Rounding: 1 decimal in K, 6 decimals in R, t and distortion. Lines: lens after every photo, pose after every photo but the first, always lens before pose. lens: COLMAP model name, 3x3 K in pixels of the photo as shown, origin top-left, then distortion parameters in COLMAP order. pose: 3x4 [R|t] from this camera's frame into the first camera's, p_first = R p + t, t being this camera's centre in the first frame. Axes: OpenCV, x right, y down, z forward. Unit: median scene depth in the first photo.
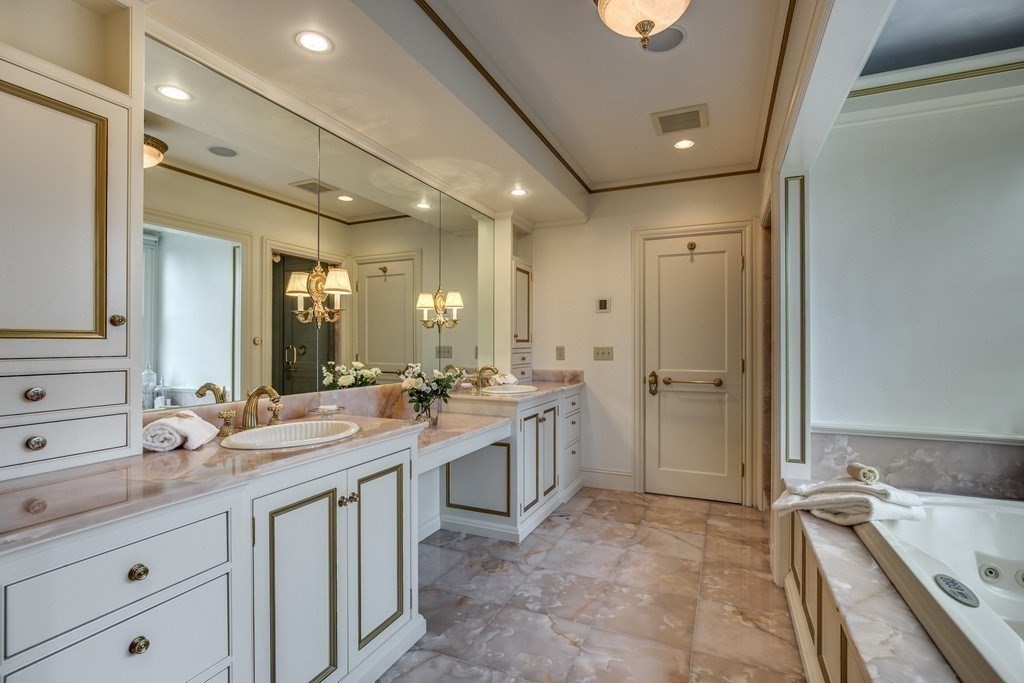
lens RADIAL K [[475.5, 0, 514.8], [0, 475.5, 356.0], [0, 0, 1]] dist [-0.001965, 0.000236]
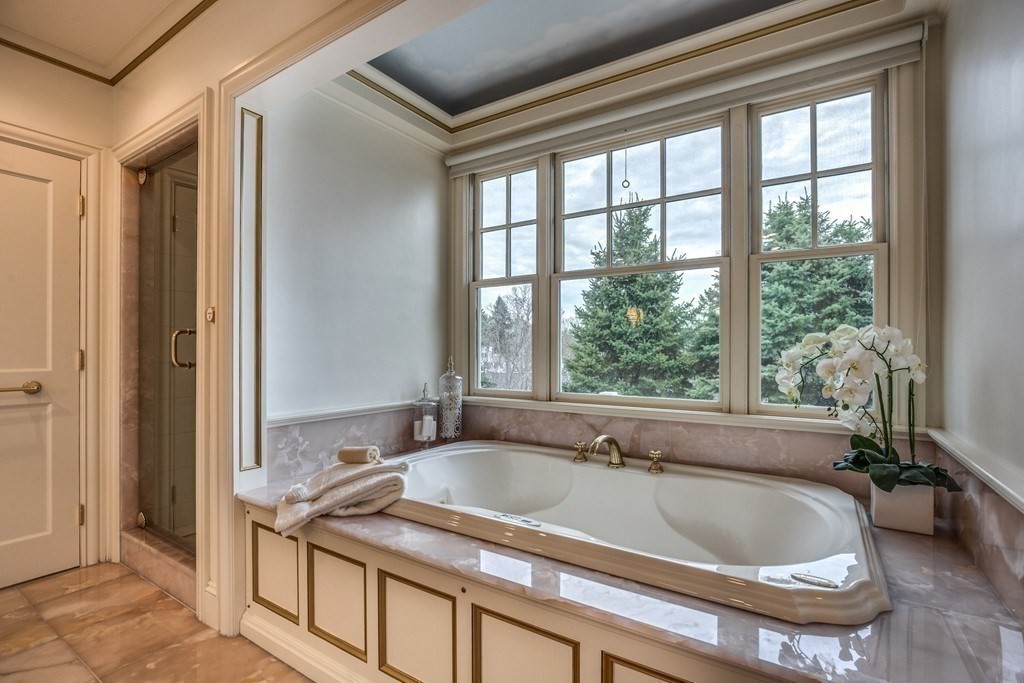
lens RADIAL K [[475.5, 0, 514.8], [0, 475.5, 356.0], [0, 0, 1]] dist [-0.001965, 0.000236]
pose [[0.159478, -0.012051, 0.987128, -0.127890], [0.025533, 0.999641, 0.008078, 0.036773], [-0.986871, 0.023916, 0.159728, 0.421423]]
